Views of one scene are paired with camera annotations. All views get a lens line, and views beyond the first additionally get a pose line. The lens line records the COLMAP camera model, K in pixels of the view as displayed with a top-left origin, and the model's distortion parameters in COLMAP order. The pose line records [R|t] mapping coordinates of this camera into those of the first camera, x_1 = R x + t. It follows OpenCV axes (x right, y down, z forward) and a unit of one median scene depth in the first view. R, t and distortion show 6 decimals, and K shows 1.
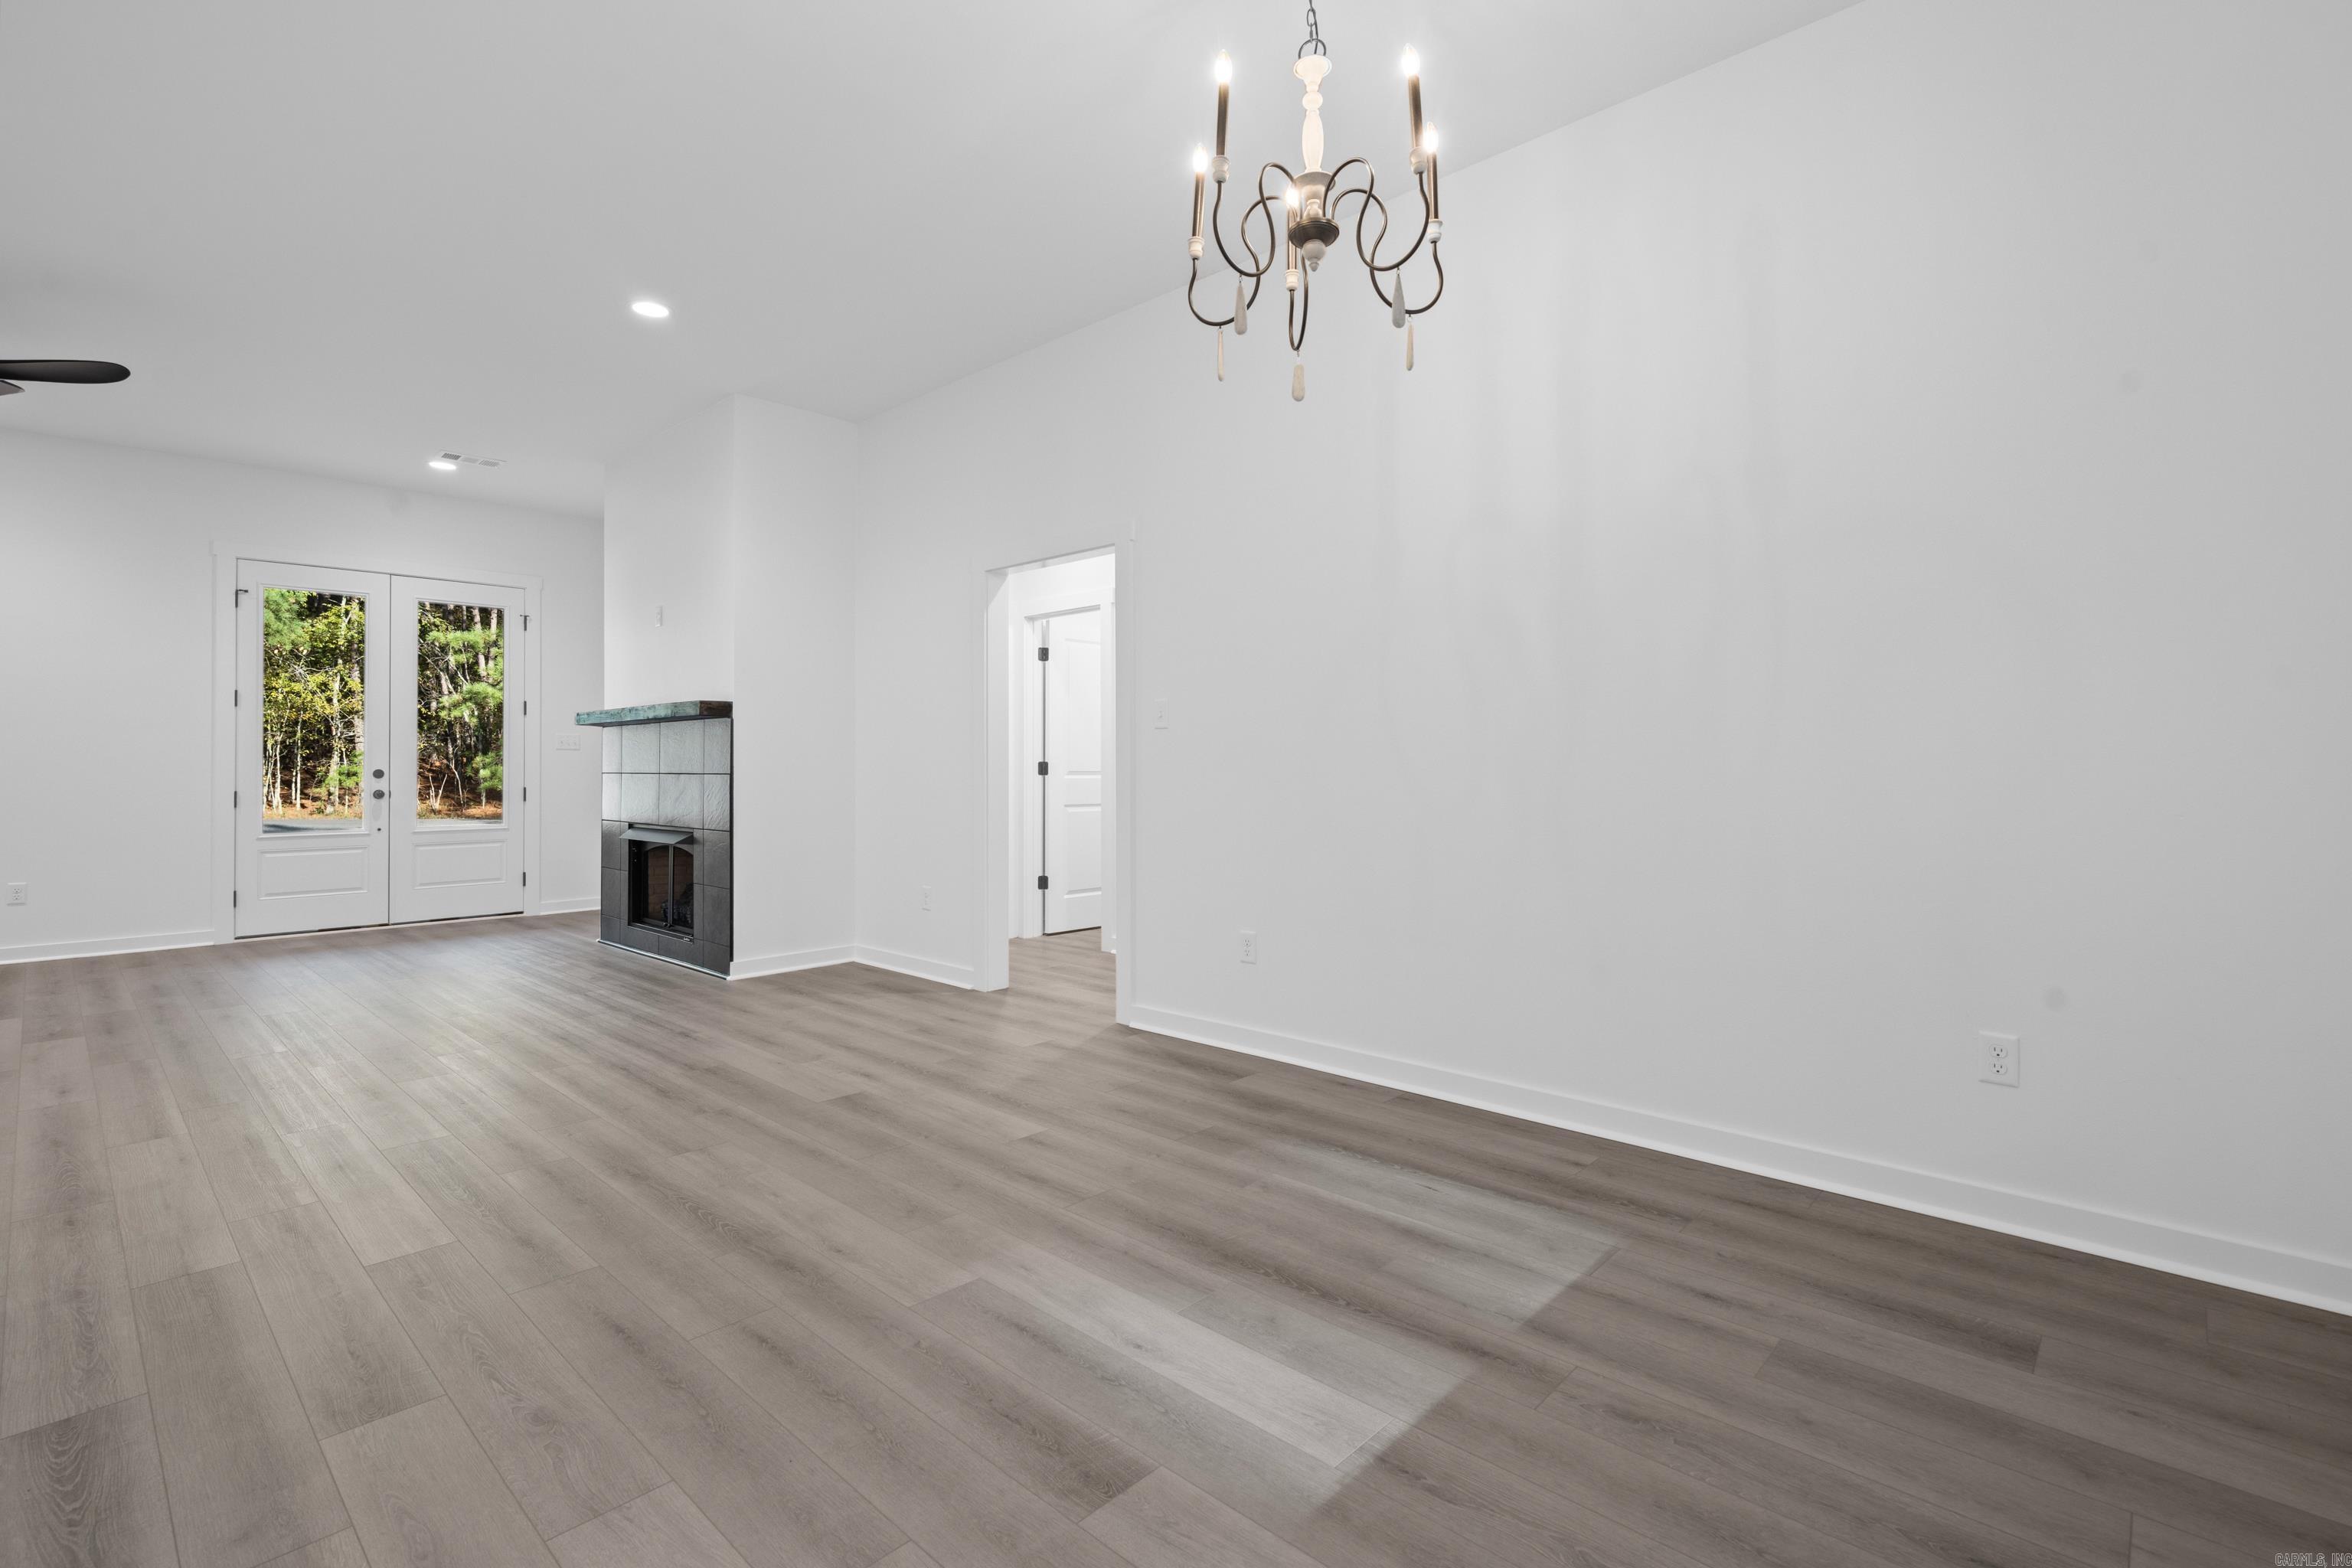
lens RADIAL K [[1075.6, 0, 1175.8], [0, 1075.6, 753.6], [0, 0, 1]] dist [-0.004464, -0.000451]
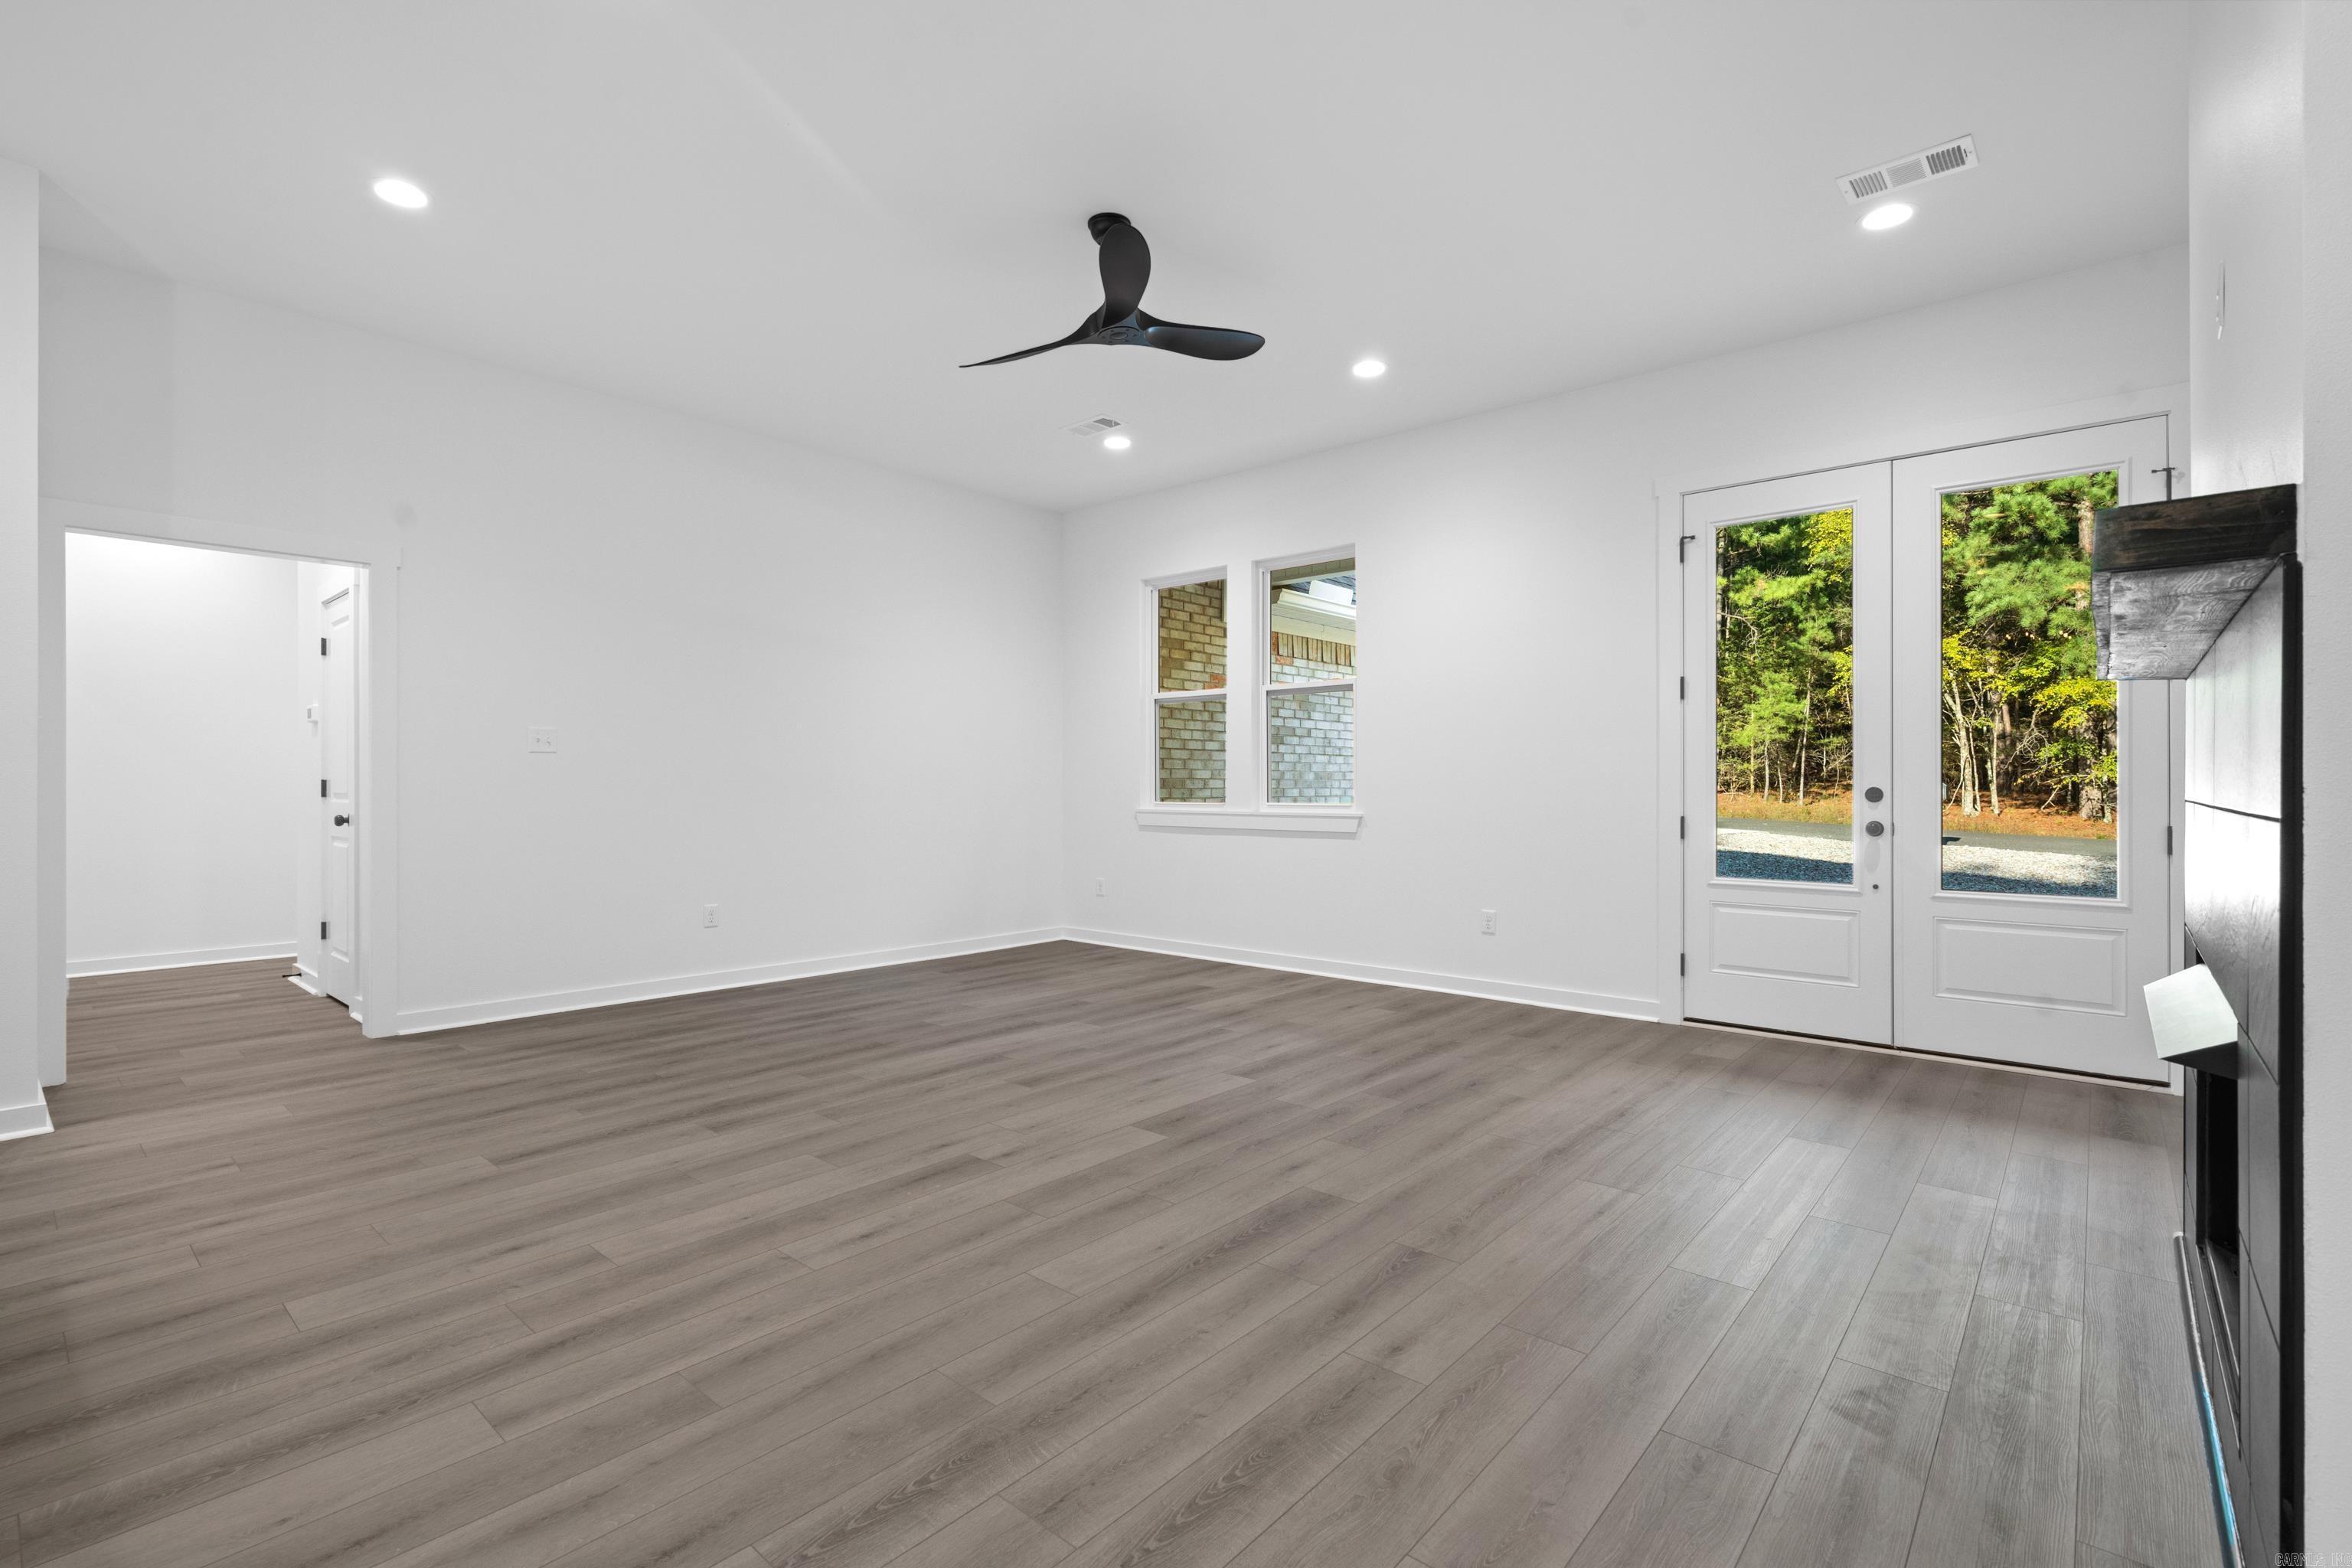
lens RADIAL K [[1063.9, 0, 1176.0], [0, 1063.9, 784.0], [0, 0, 1]] dist [-0.002493, -0.000098]
pose [[0.035023, 0.003670, -0.999380, -0.425438], [0.010144, 0.999940, 0.004028, 0.017145], [0.999335, -0.010279, 0.034984, 1.574151]]
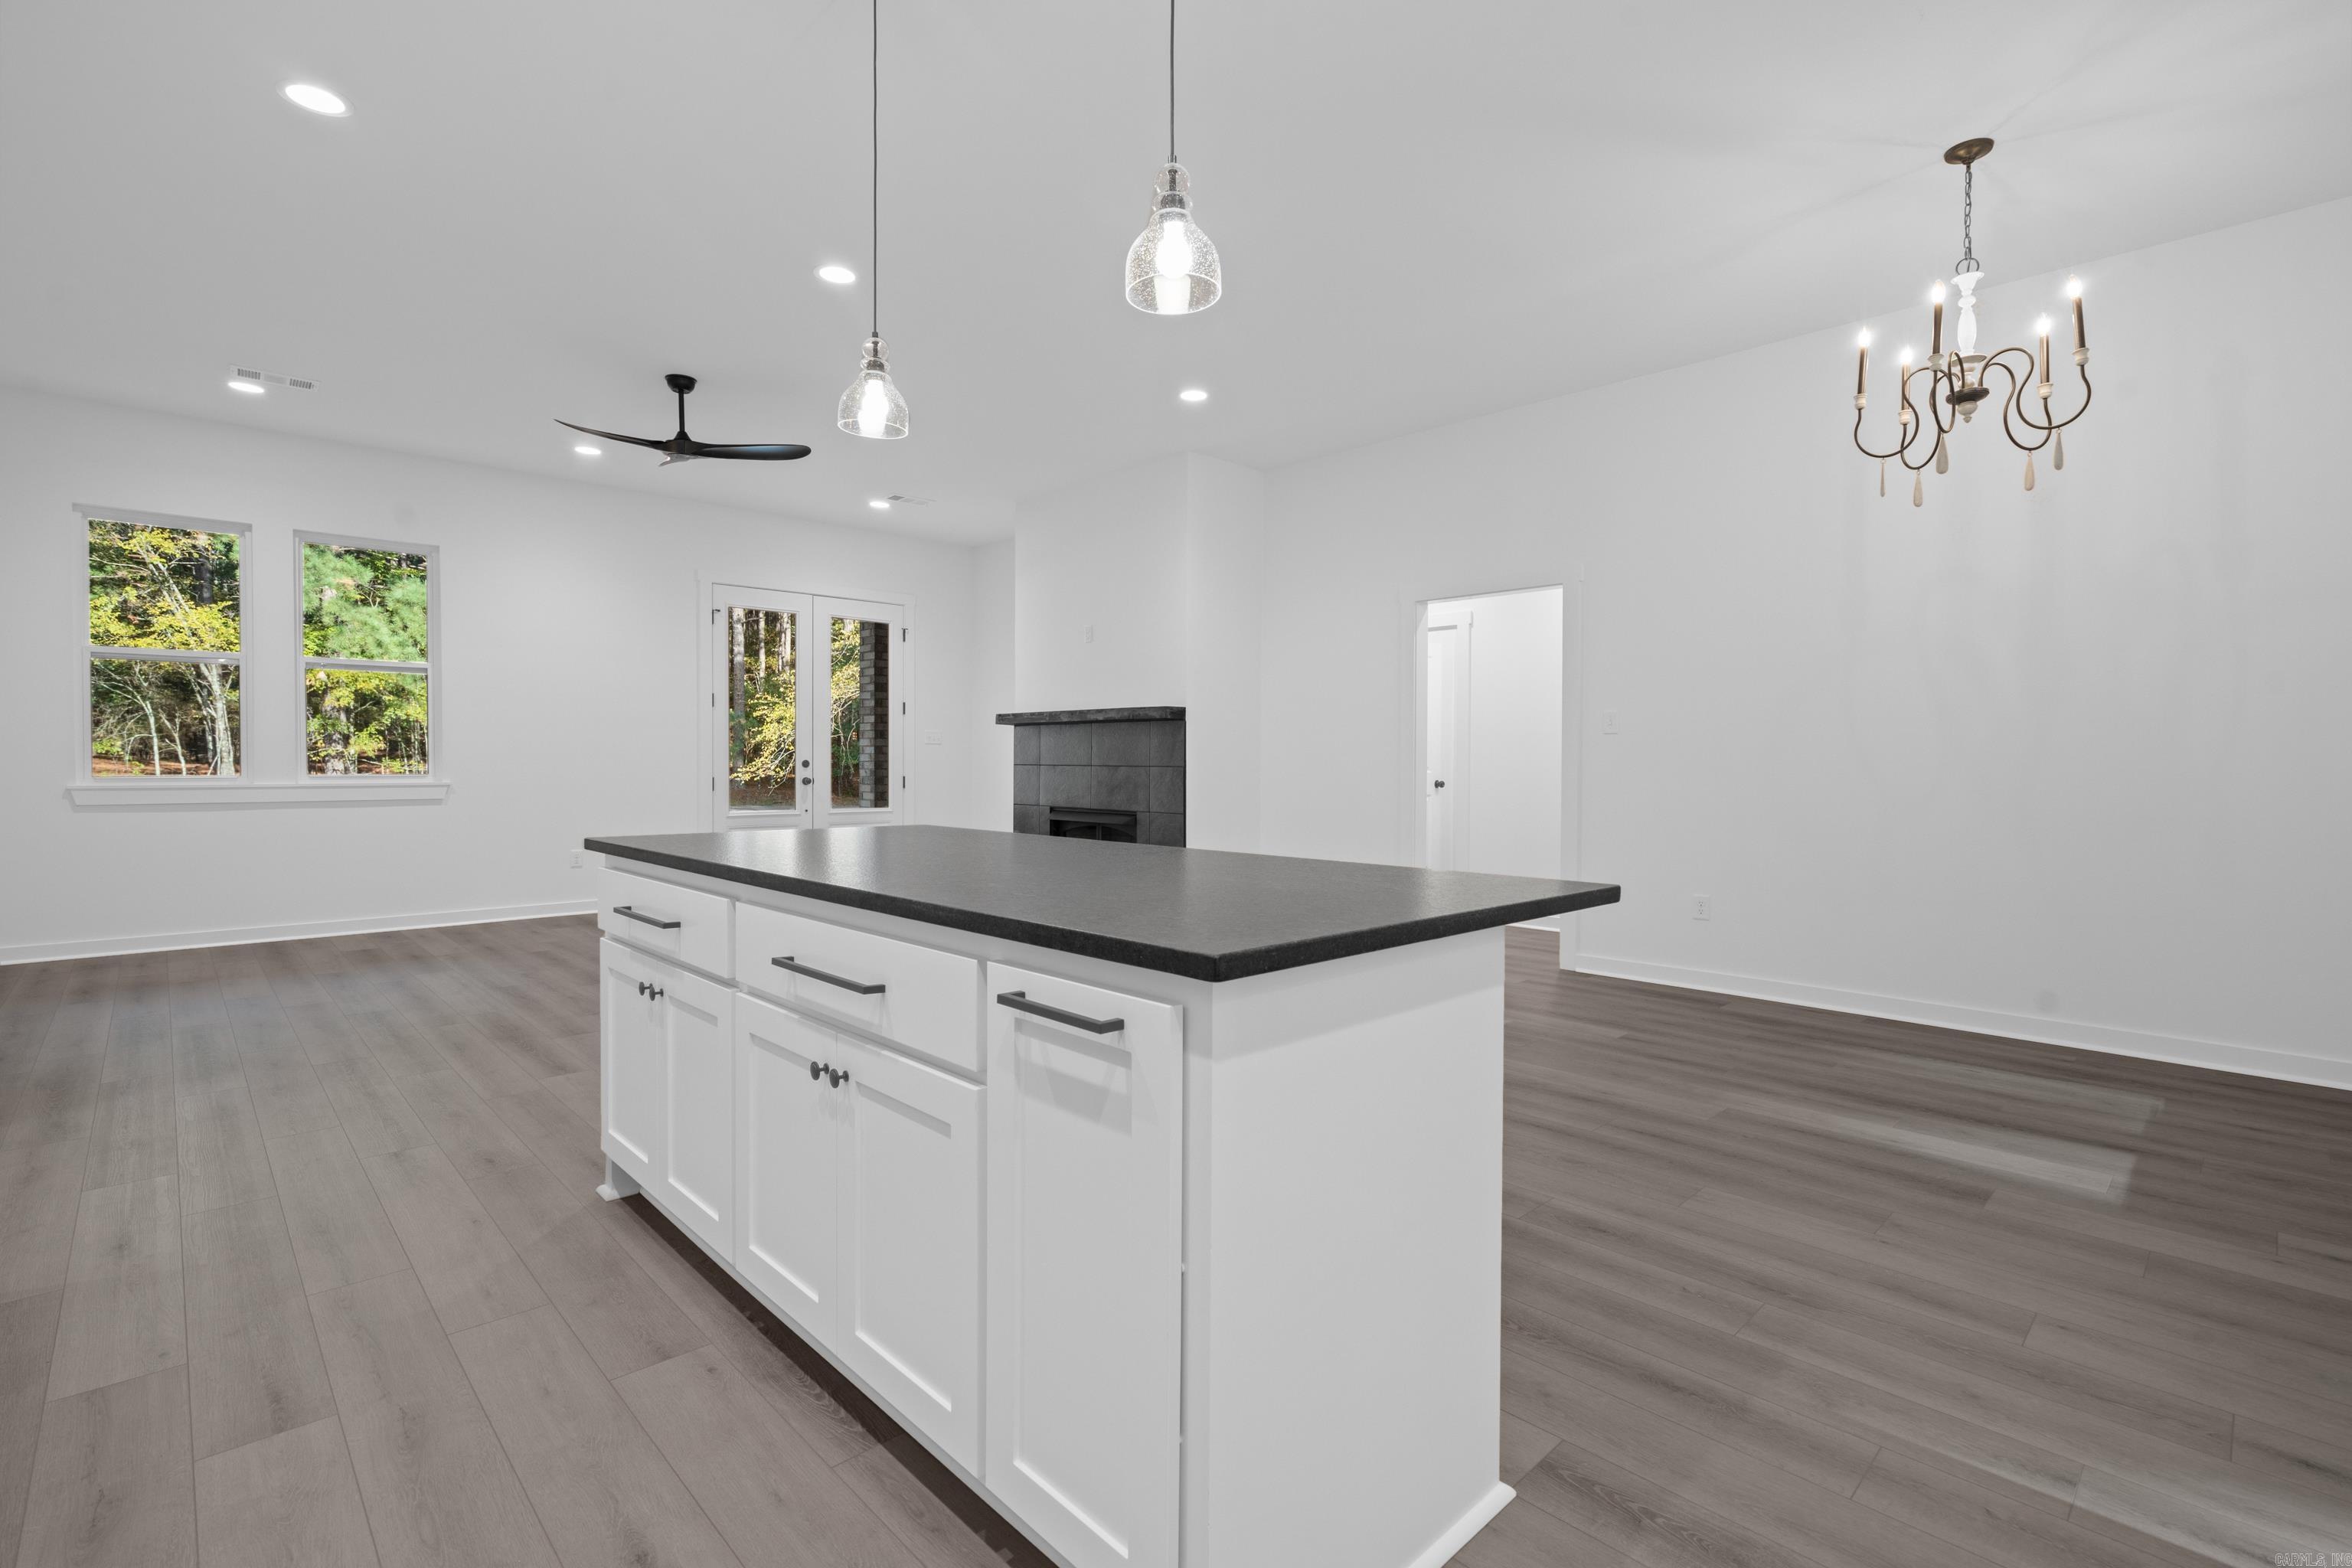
lens RADIAL K [[1072.1, 0, 1178.2], [0, 1072.1, 766.2], [0, 0, 1]] dist [0.000357, 0.000900]
pose [[0.998745, 0.008232, -0.049394, -0.738620], [-0.007470, 0.999851, 0.015579, -0.000604], [0.049515, -0.015191, 0.998658, -0.431321]]
